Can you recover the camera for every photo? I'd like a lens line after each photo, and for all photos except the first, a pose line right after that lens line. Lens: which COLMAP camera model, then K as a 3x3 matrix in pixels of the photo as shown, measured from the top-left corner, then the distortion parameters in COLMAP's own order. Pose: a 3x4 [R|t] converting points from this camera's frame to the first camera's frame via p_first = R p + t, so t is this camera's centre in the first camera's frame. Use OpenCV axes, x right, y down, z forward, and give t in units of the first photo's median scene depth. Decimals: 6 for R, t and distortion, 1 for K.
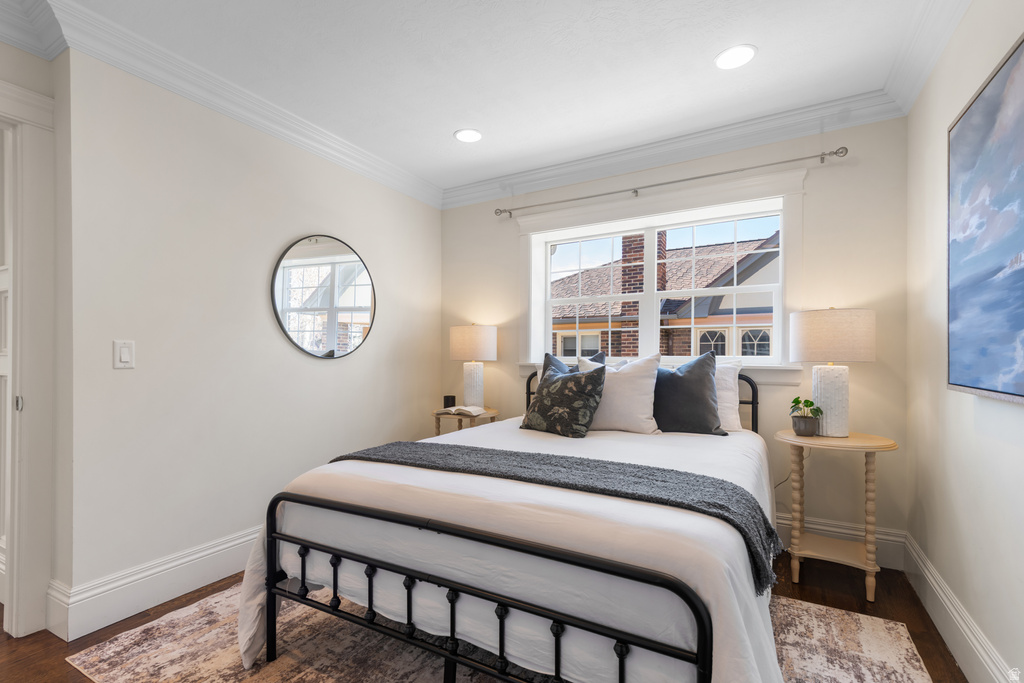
lens RADIAL K [[468.4, 0, 512.1], [0, 468.4, 353.5], [0, 0, 1]] dist [0.023049, -0.000083]
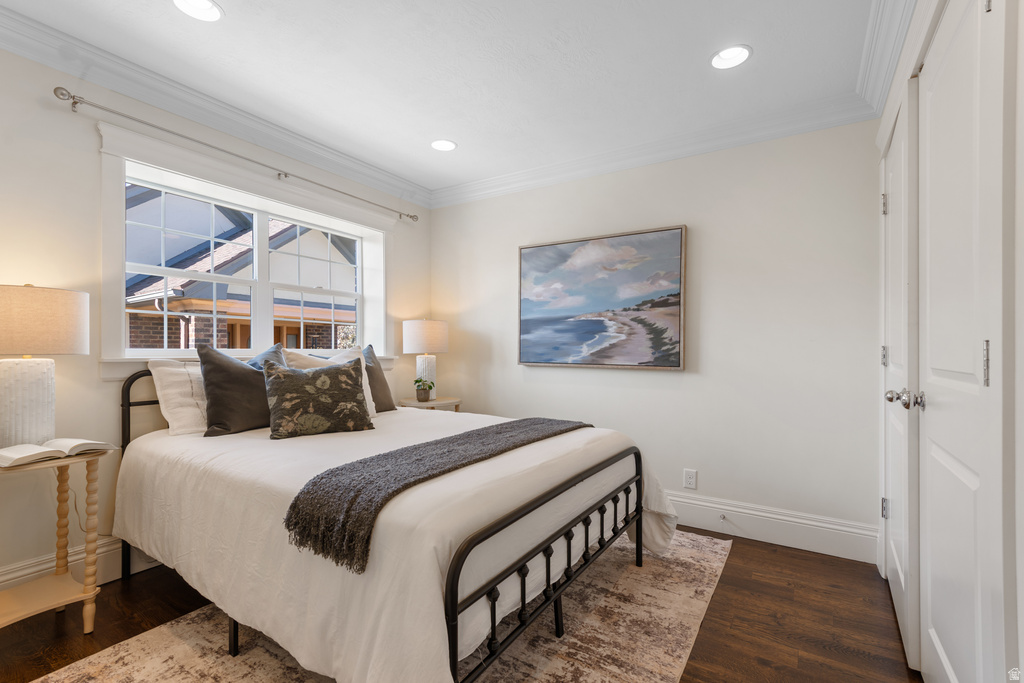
lens RADIAL K [[458.6, 0, 512.0], [0, 458.6, 341.5], [0, 0, 1]] dist [0.023442, -0.009094]
pose [[0.057880, 0.020802, 0.998107, -0.737784], [-0.010826, 0.999737, -0.020209, 0.006213], [-0.998265, -0.009635, 0.058090, 0.559806]]
